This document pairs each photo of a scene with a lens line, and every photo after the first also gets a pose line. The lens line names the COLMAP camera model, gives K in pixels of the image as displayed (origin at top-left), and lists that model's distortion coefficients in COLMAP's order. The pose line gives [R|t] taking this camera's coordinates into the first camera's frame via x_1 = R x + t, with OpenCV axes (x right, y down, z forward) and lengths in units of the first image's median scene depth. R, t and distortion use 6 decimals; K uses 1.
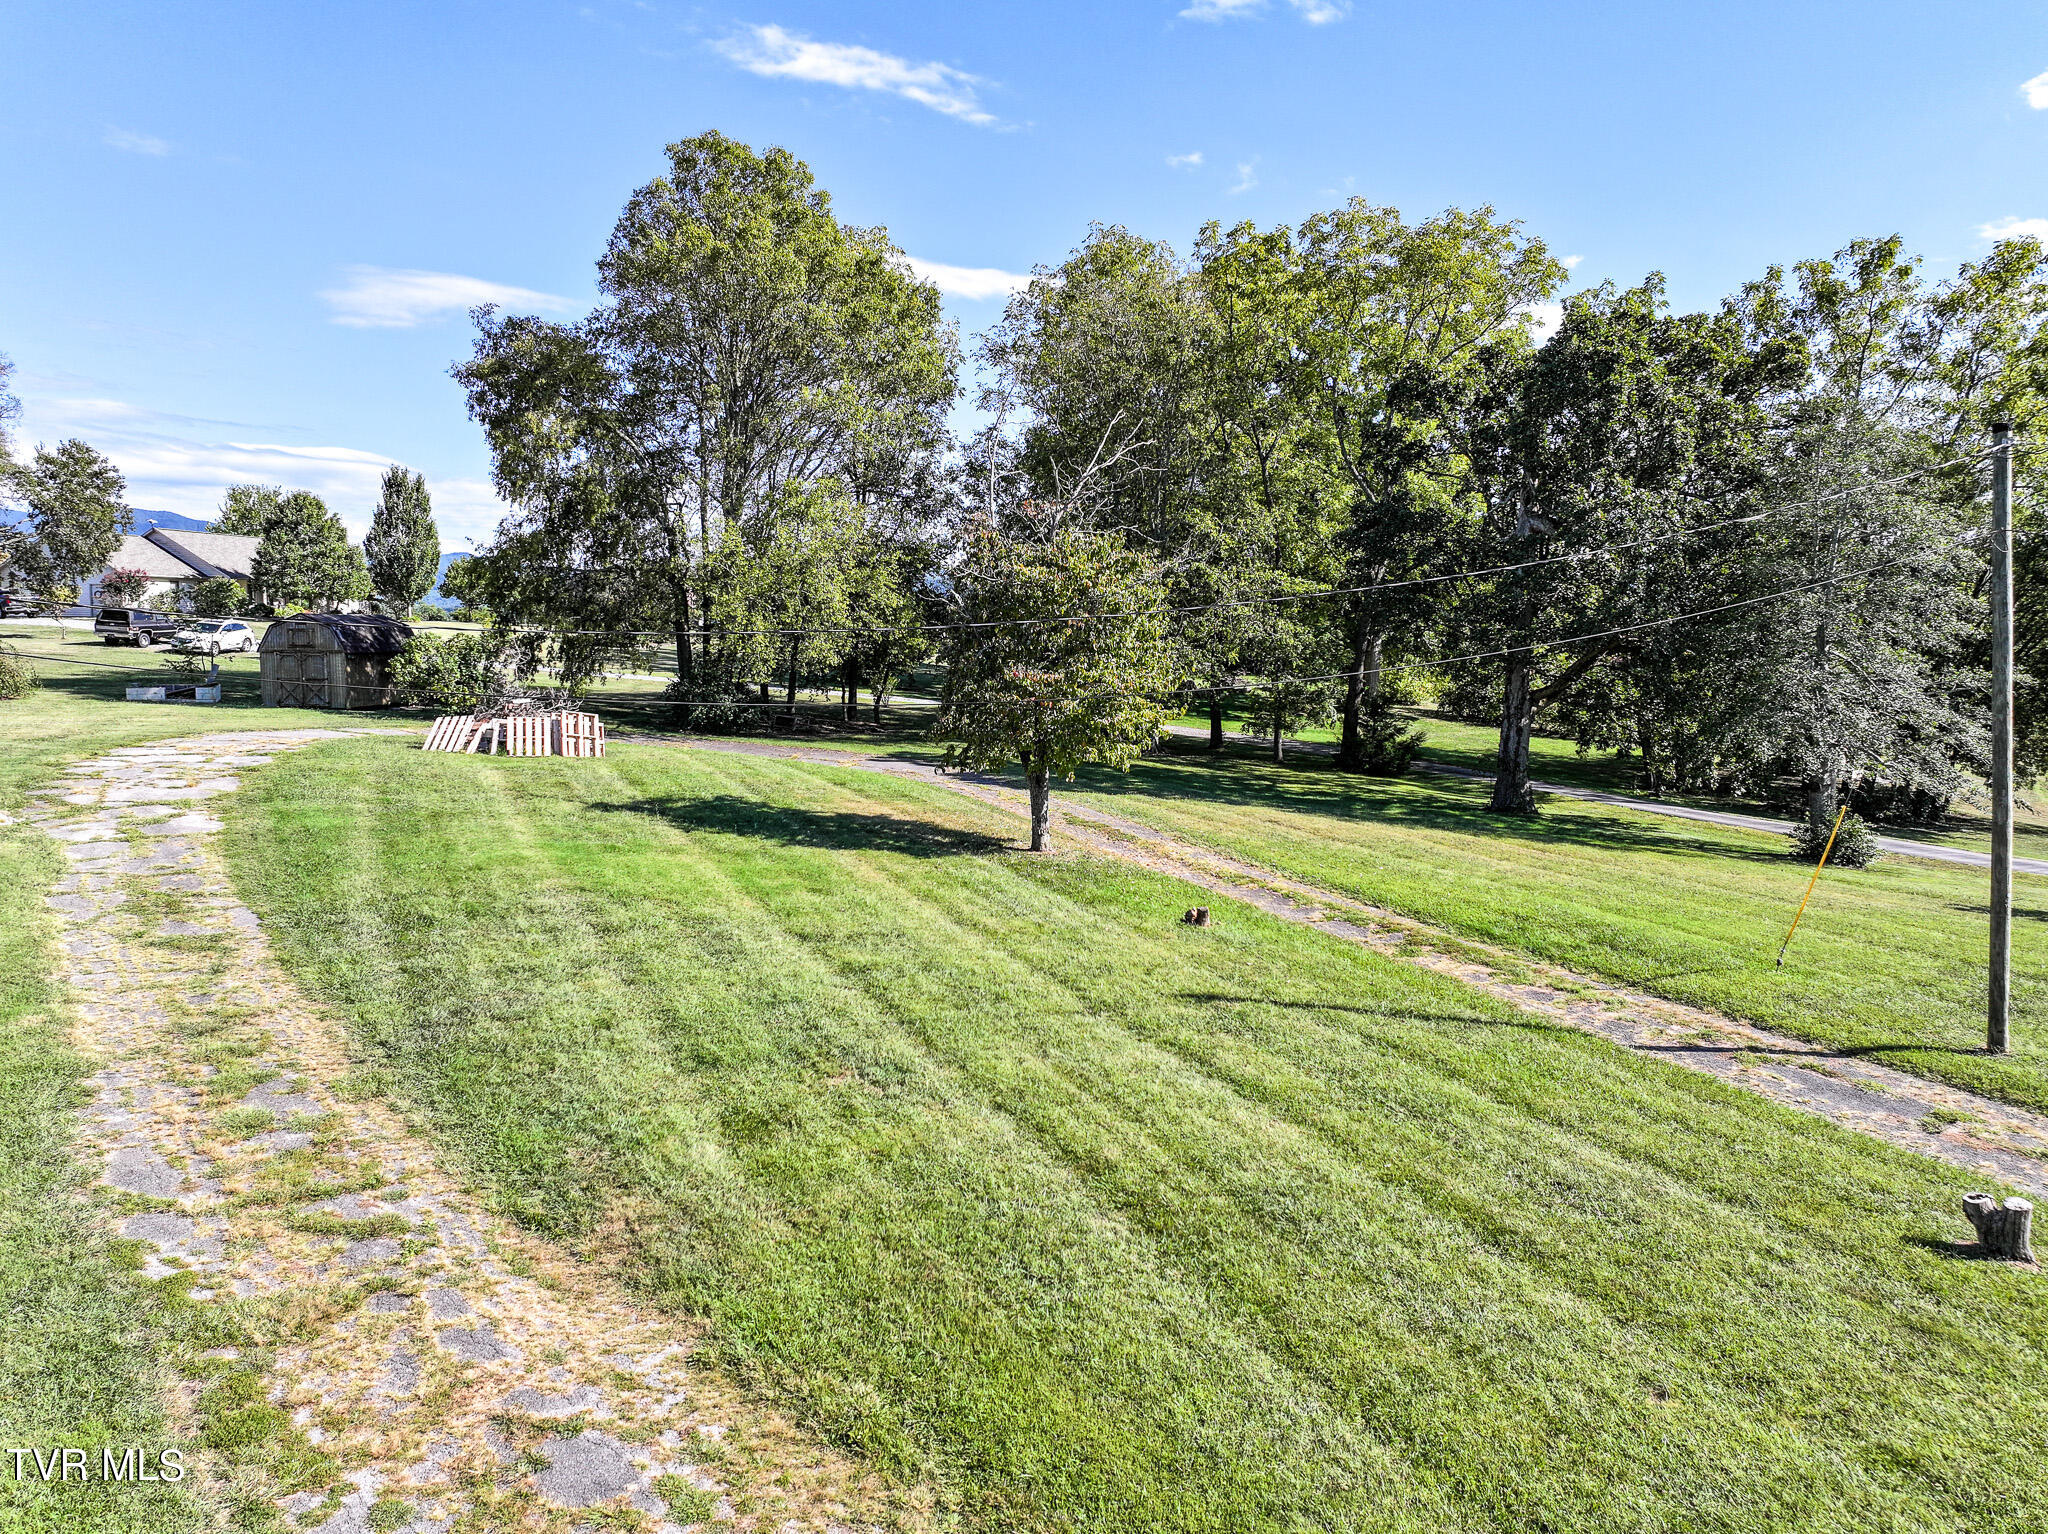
lens RADIAL K [[1443.4, 0, 1028.0], [0, 1443.4, 759.1], [0, 0, 1]] dist [-0.003674, 0.016799]
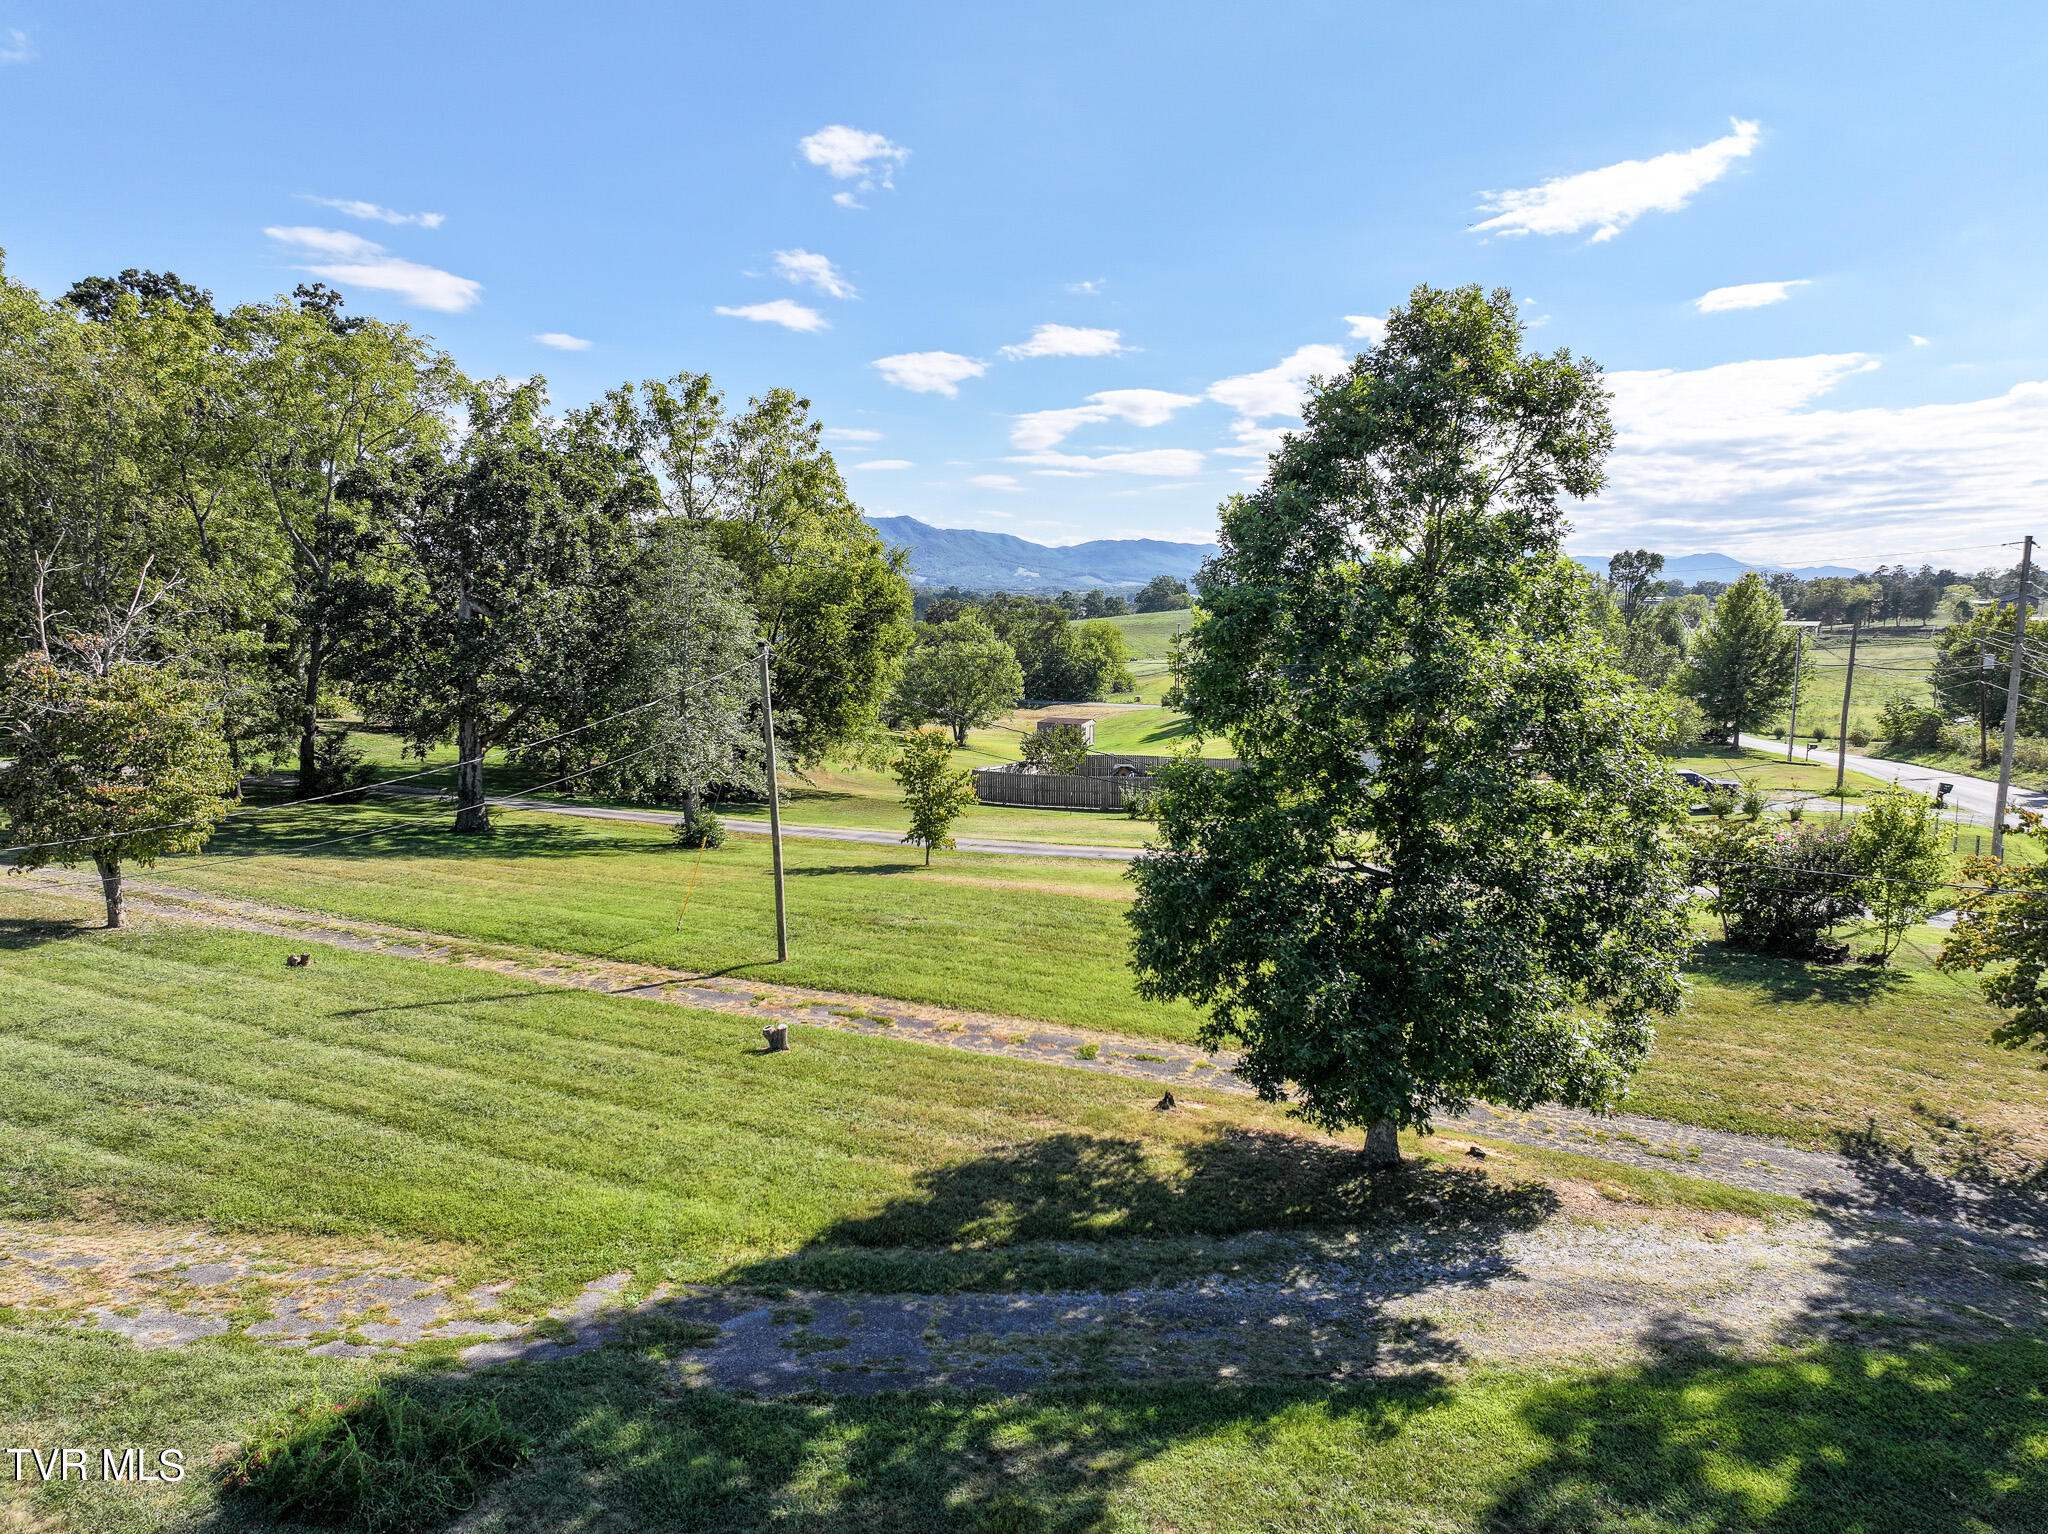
lens RADIAL K [[1443.4, 0, 1028.0], [0, 1443.4, 759.1], [0, 0, 1]] dist [-0.003674, 0.016799]
pose [[0.738557, -0.078556, 0.669599, -0.228599], [0.062056, 0.996893, 0.048507, -0.088148], [-0.671330, 0.005727, 0.741137, -0.413115]]
